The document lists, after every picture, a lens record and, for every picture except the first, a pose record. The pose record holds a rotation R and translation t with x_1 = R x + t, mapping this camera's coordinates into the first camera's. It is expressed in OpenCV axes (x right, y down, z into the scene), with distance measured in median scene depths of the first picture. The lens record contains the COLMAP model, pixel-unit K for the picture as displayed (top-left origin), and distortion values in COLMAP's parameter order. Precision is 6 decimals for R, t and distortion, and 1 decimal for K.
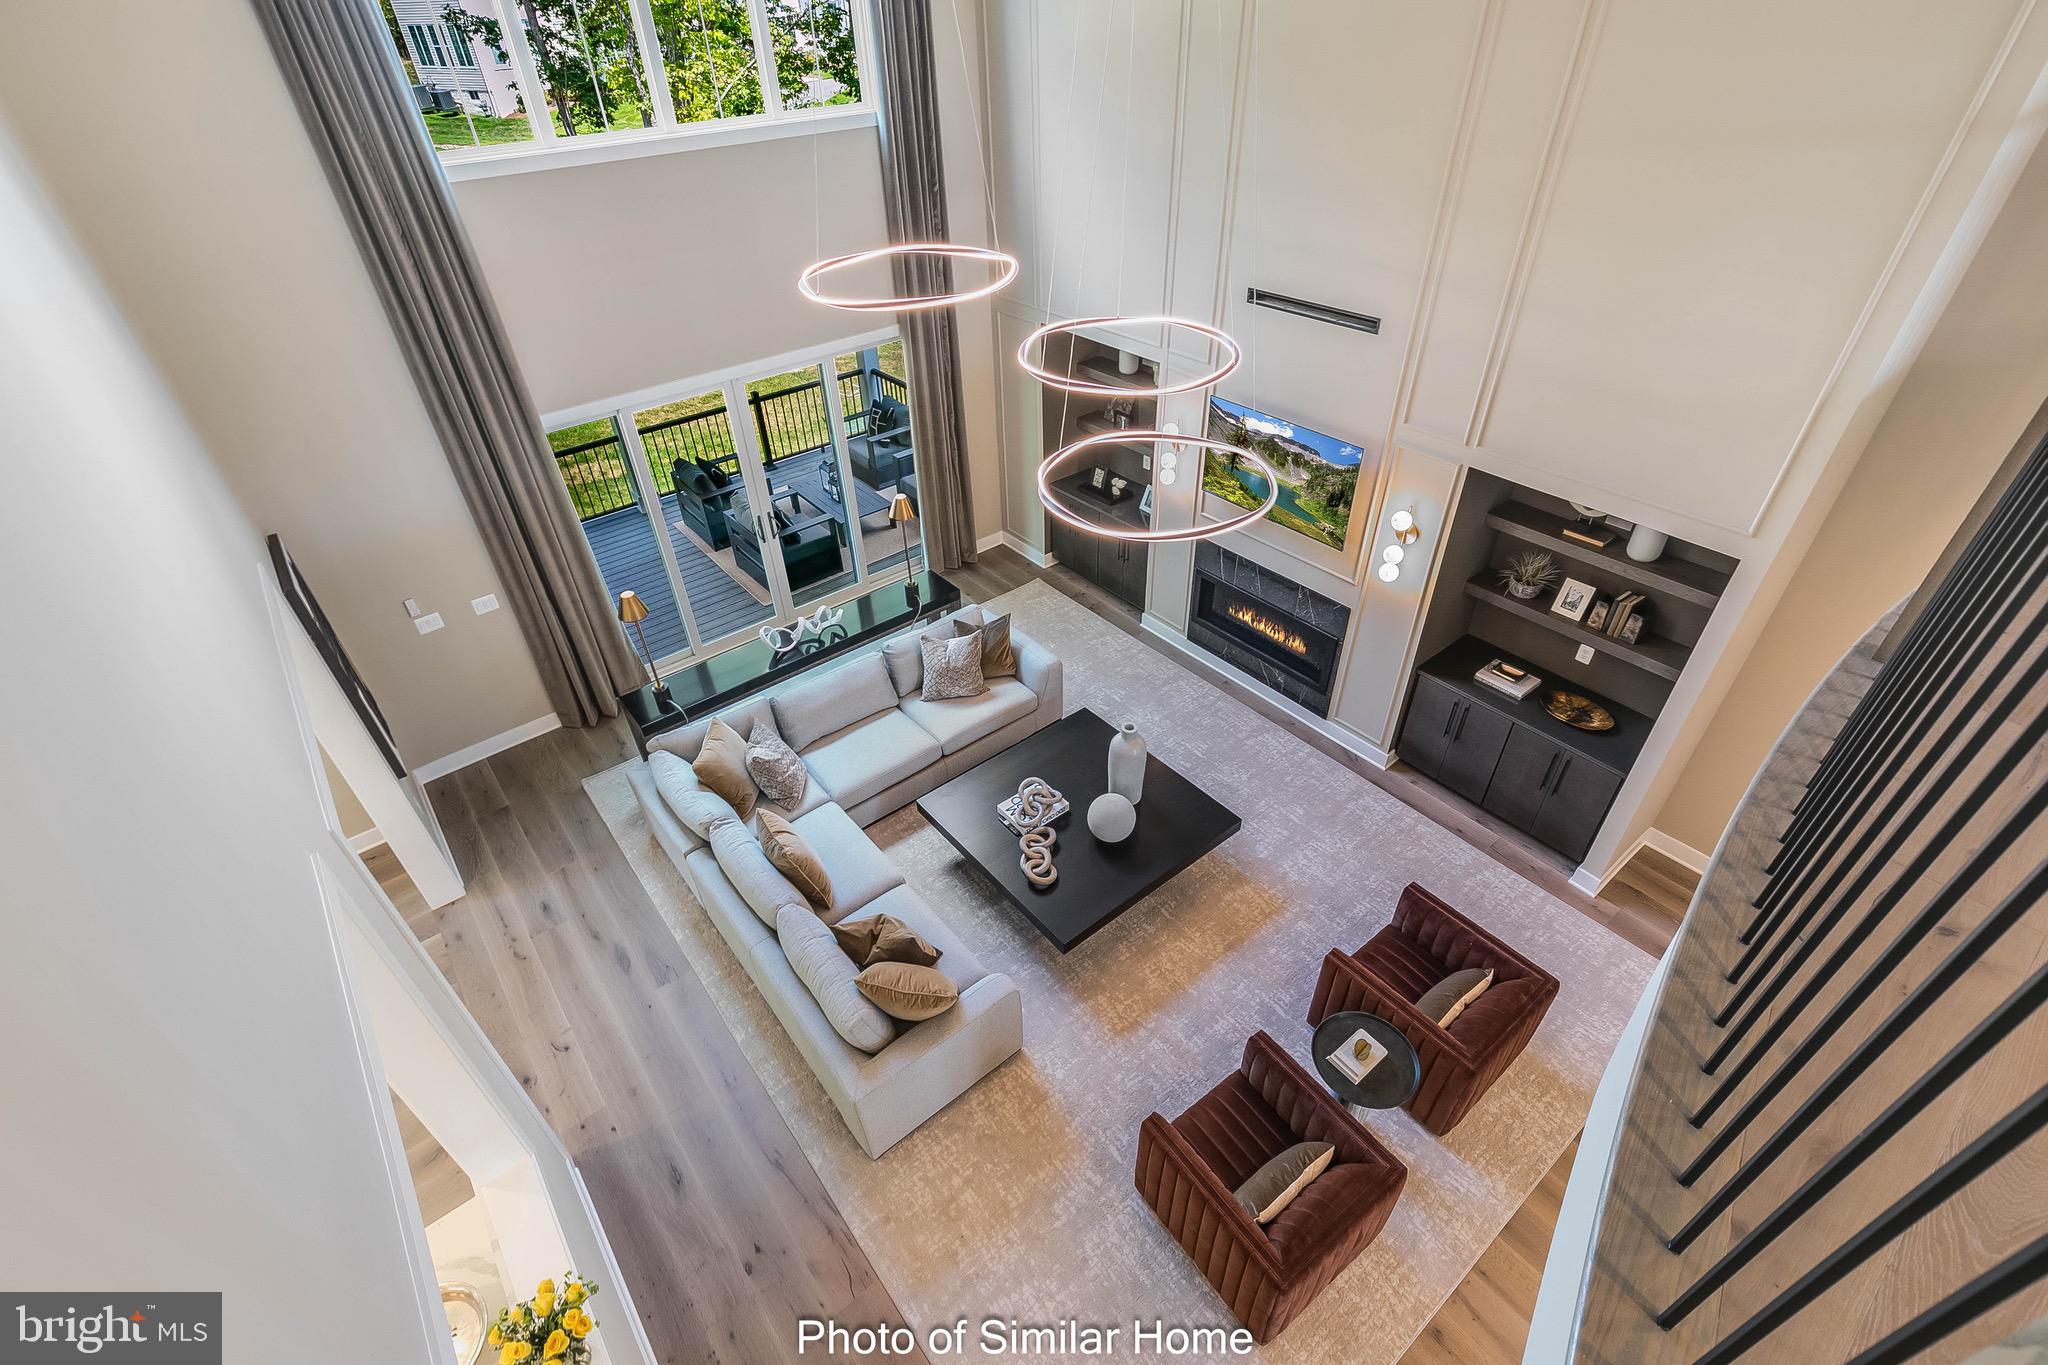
lens RADIAL K [[914.7, 0, 1026.3], [0, 914.7, 694.0], [0, 0, 1]] dist [0.003402, 0.000147]
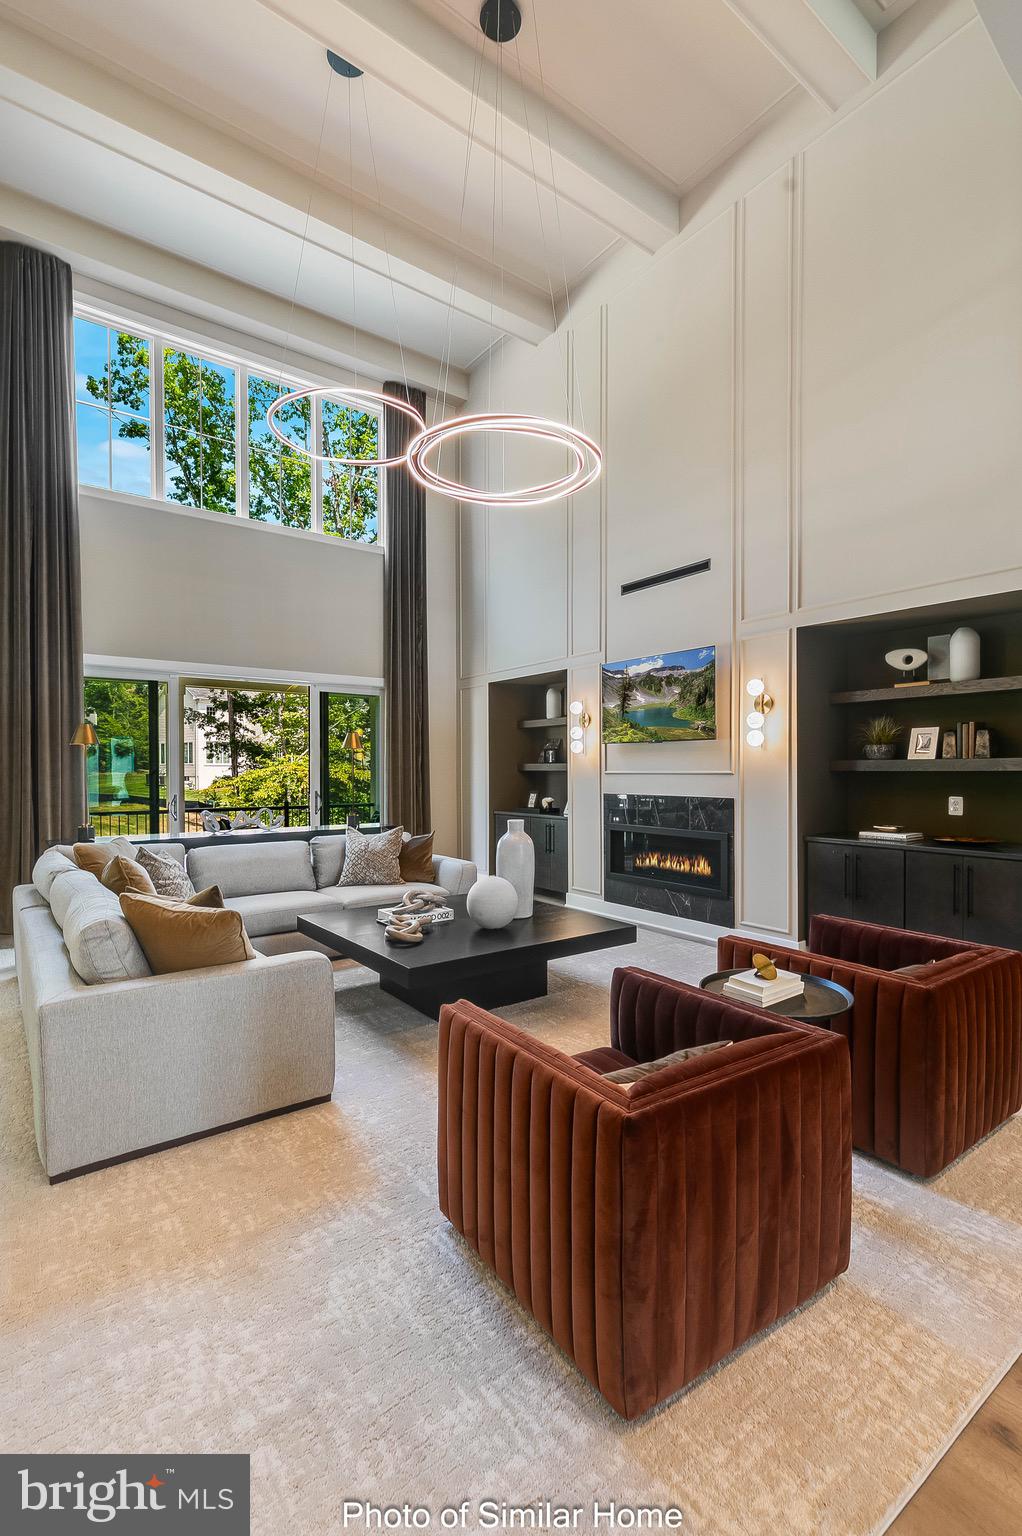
lens RADIAL K [[700.7, 0, 526.7], [0, 700.7, 774.4], [0, 0, 1]] dist [0.004552, -0.000058]
pose [[0.999294, 0.027516, -0.025575, 0.123342], [-0.037413, 0.790273, -0.611612, 0.404679], [0.003382, 0.612137, 0.790744, 0.306810]]
